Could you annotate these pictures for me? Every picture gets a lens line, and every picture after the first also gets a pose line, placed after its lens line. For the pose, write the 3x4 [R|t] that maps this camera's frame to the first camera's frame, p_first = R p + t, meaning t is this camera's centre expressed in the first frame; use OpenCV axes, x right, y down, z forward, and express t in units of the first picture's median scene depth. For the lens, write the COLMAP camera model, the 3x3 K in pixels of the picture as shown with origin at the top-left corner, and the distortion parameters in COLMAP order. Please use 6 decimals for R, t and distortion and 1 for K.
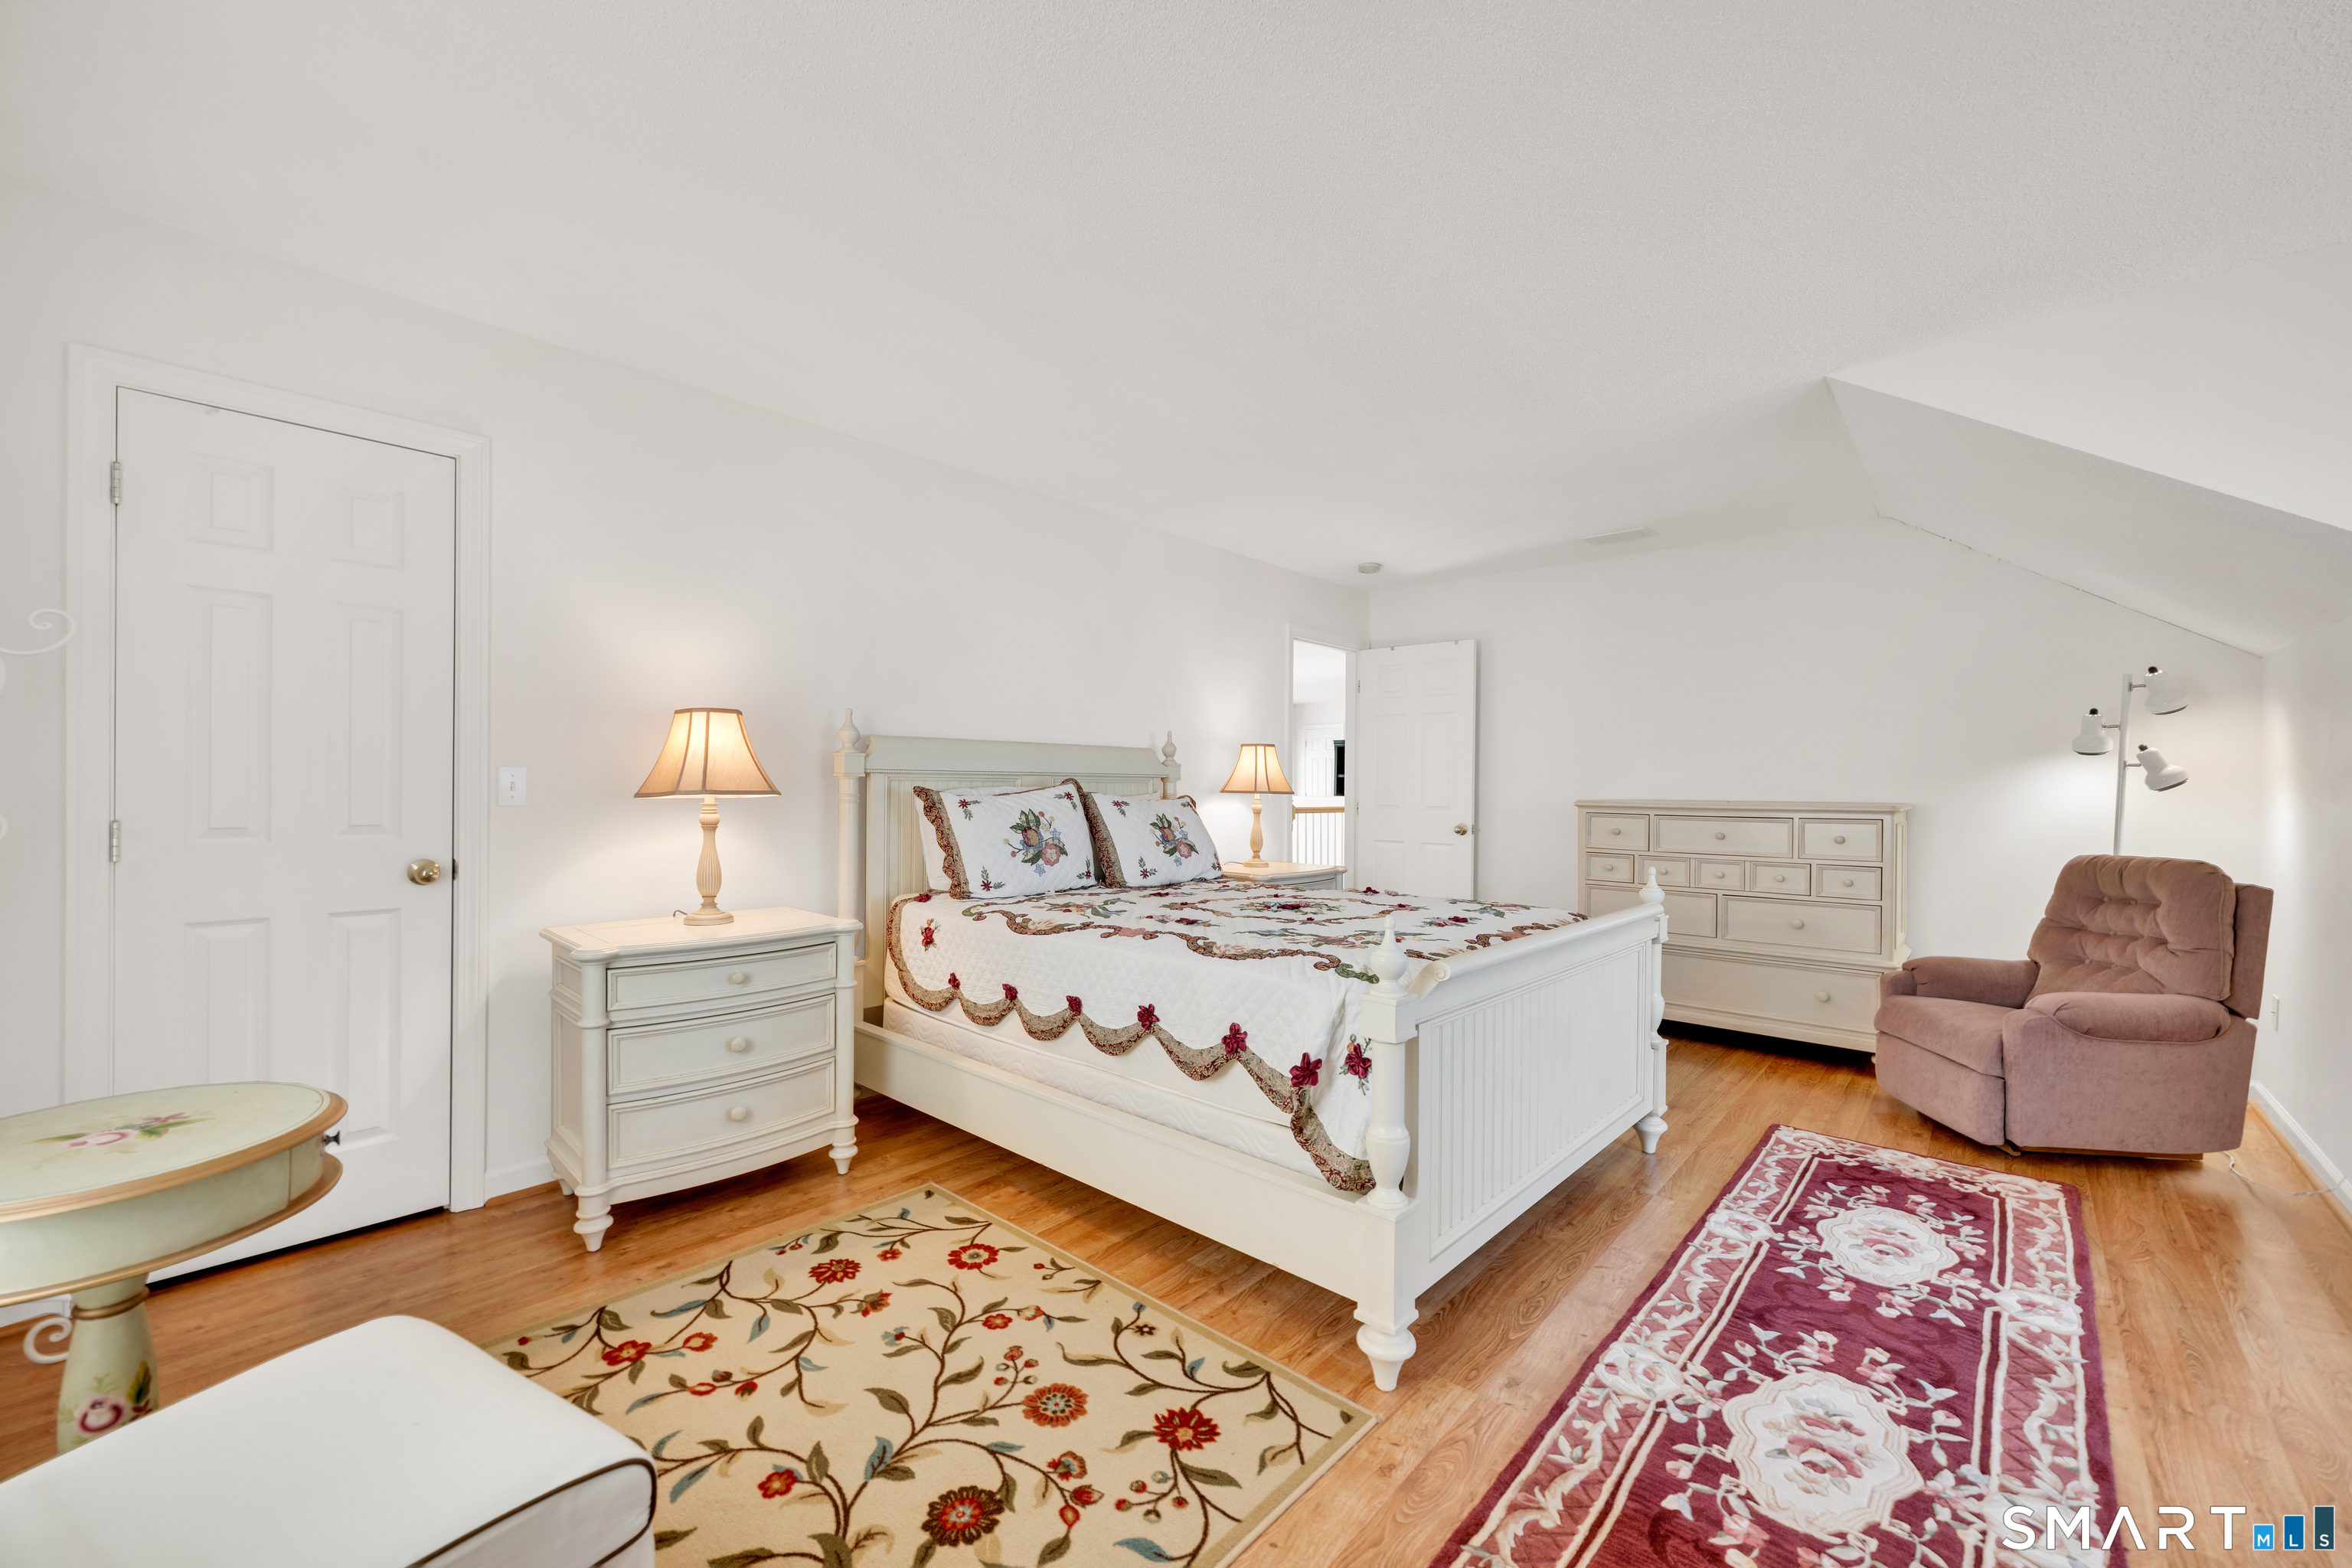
lens RADIAL K [[936.9, 0, 1177.8], [0, 936.9, 792.8], [0, 0, 1]] dist [-0.003171, -0.000206]
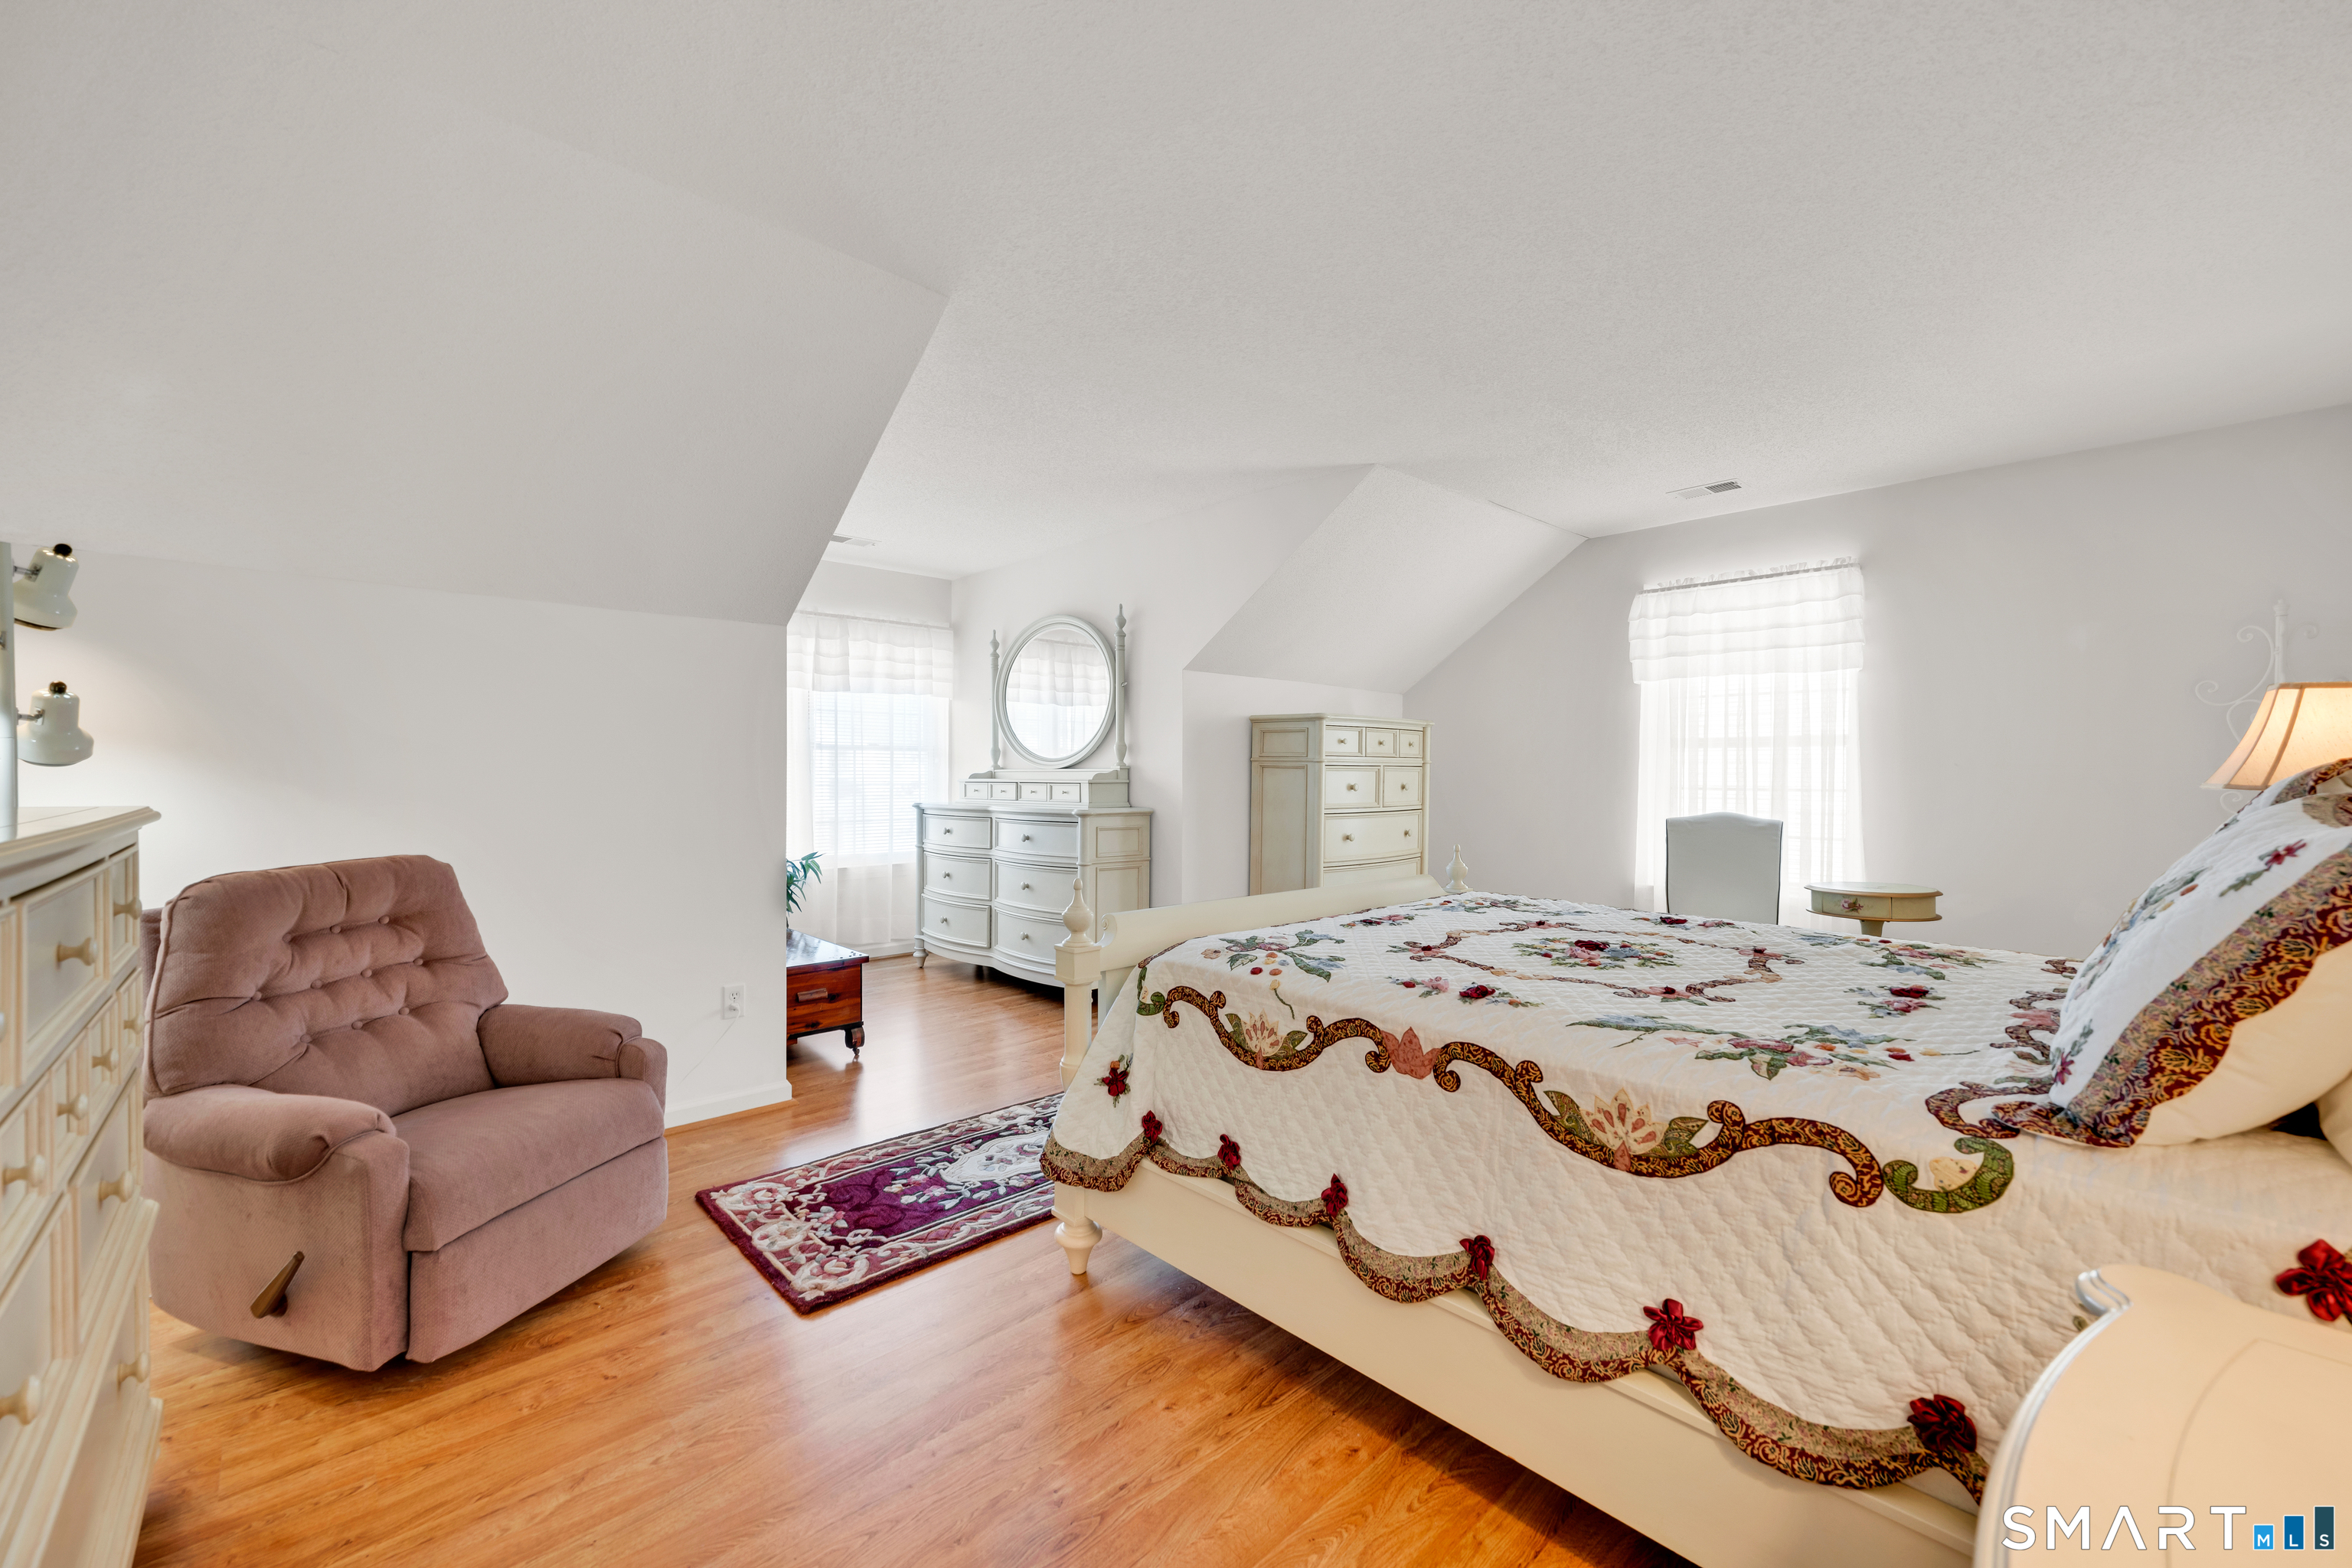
lens RADIAL K [[936.9, 0, 1177.8], [0, 936.9, 792.8], [0, 0, 1]] dist [-0.003171, -0.000206]
pose [[-0.996830, -0.010621, 0.078845, 0.410957], [-0.008774, 0.999680, 0.023730, -0.006870], [-0.079072, 0.022963, -0.996604, 1.892600]]
